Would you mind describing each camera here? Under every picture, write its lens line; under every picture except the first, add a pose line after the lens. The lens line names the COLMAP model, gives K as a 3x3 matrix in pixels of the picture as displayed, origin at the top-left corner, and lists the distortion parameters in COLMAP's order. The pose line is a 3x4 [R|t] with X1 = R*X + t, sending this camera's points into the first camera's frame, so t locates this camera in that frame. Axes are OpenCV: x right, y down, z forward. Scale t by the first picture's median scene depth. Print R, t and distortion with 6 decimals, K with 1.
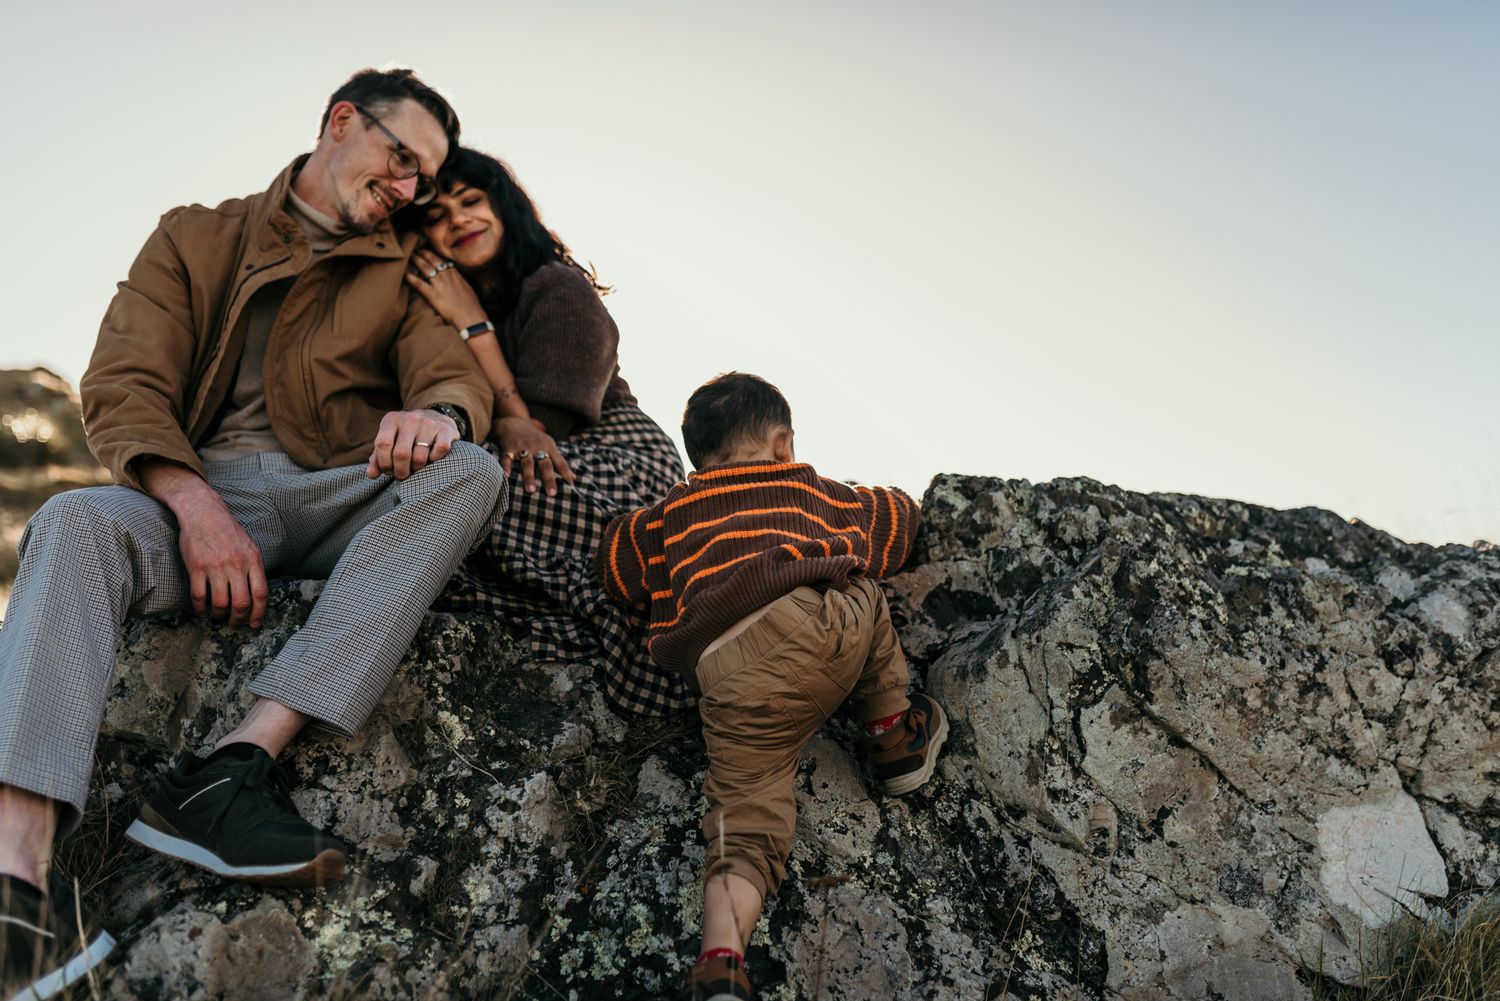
lens RADIAL K [[1440.7, 0, 747.2], [0, 1440.7, 497.4], [0, 0, 1]] dist [0.003681, 0.000000]
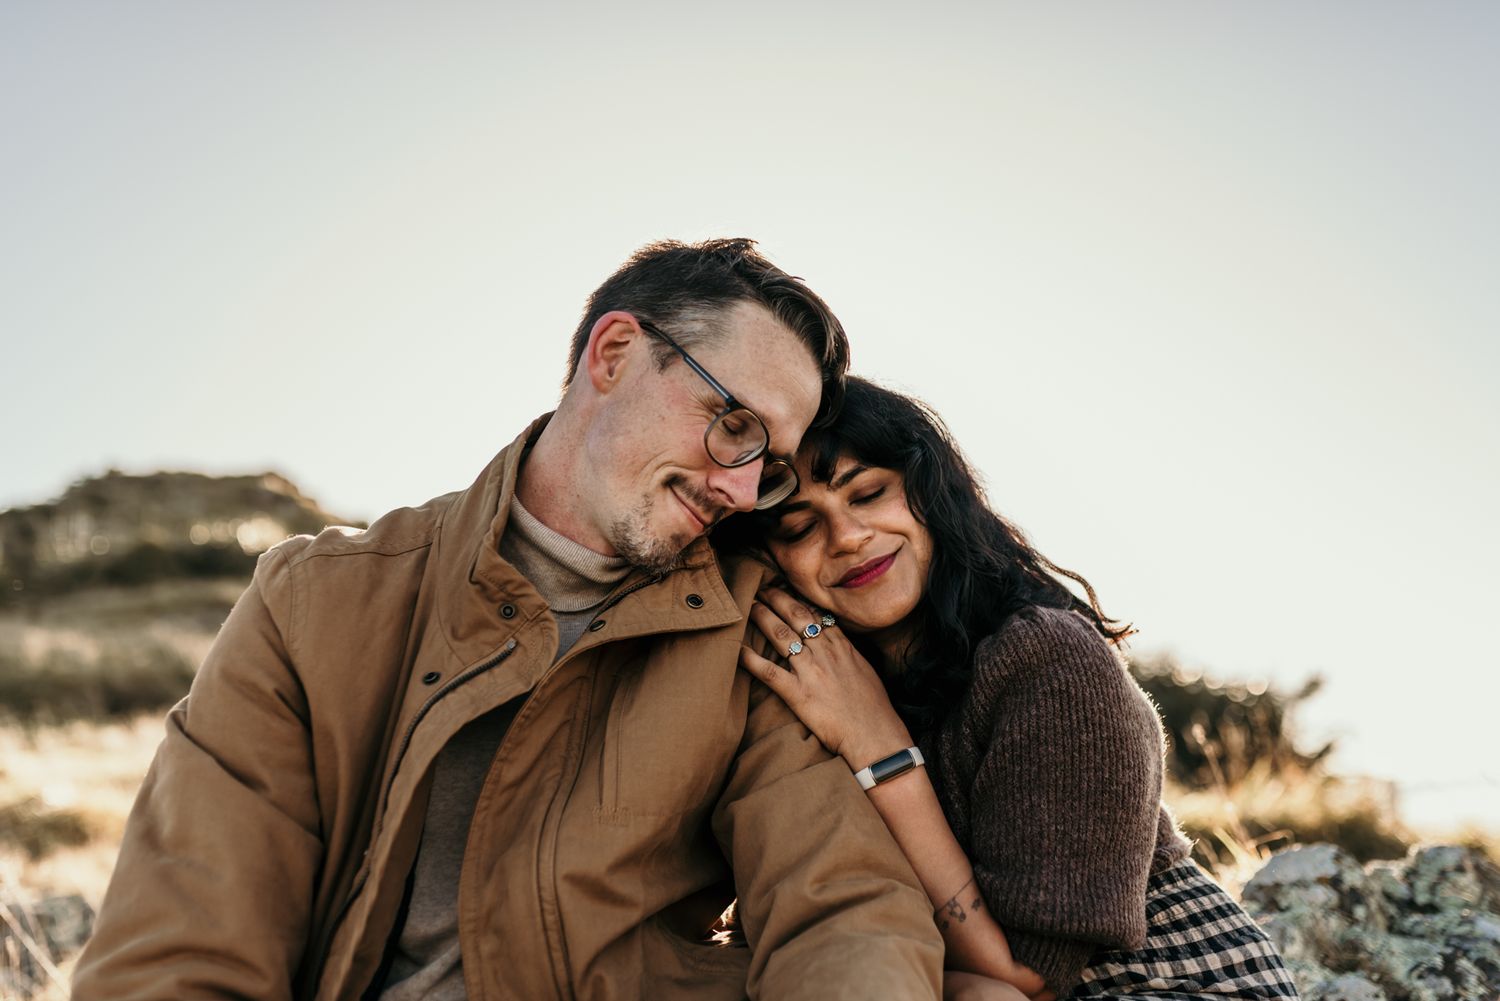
lens RADIAL K [[1440.7, 0, 764.8], [0, 1440.7, 468.4], [0, 0, 1]] dist [0.003681, 0.000000]
pose [[0.989172, -0.026372, -0.144372, -0.157935], [0.019868, 0.998730, -0.046310, -0.195154], [0.145410, 0.042940, 0.988439, 0.517572]]
